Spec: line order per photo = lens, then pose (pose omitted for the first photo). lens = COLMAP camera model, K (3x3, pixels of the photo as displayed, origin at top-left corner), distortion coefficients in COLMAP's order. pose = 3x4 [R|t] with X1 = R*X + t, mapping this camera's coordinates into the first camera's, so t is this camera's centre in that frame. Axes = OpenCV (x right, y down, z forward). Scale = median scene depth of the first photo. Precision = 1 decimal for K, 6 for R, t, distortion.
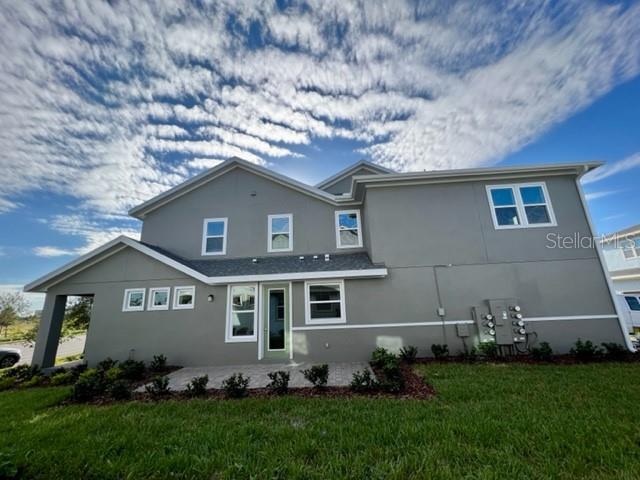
lens RADIAL K [[269.5, 0, 320.0], [0, 269.5, 240.0], [0, 0, 1]] dist [0.000046, -0.000006]
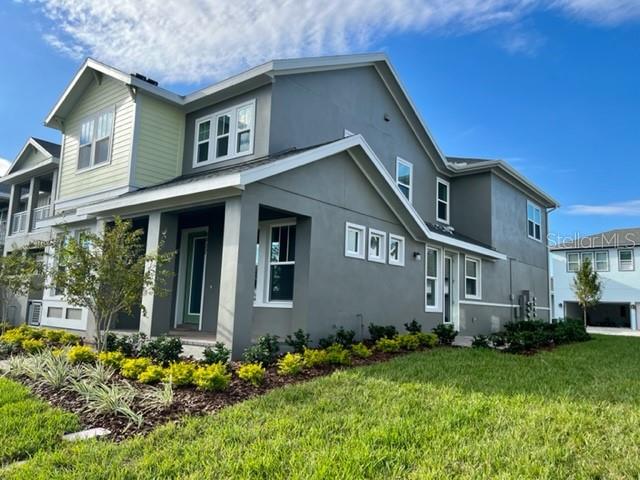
lens RADIAL K [[477.8, 0, 320.0], [0, 477.8, 240.0], [0, 0, 1]] dist [0.037267, -0.004085]
pose [[0.578354, 0.172764, 0.797282, -1.710640], [-0.265990, 0.963845, -0.015906, 0.271106], [-0.771204, -0.202870, 0.603397, 0.398996]]
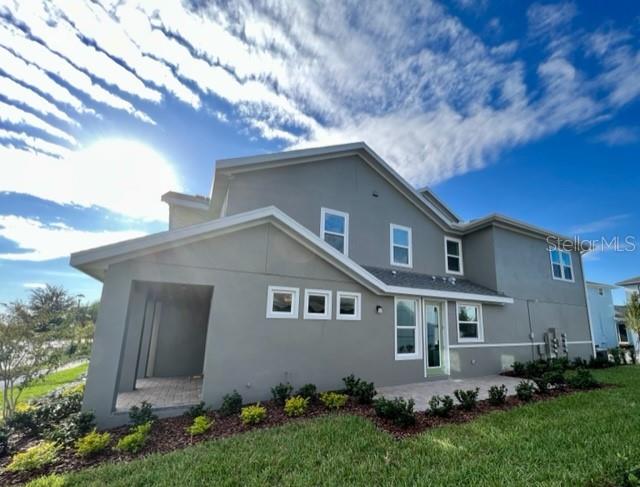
lens RADIAL K [[289.2, 0, 364.3], [0, 289.2, 273.7], [0, 0, 1]] dist [0.002078, 0.000089]
pose [[0.823072, 0.153773, 0.546724, -0.978167], [-0.181160, 0.983446, -0.003878, 0.119290], [-0.538270, -0.095853, 0.837304, 0.279732]]
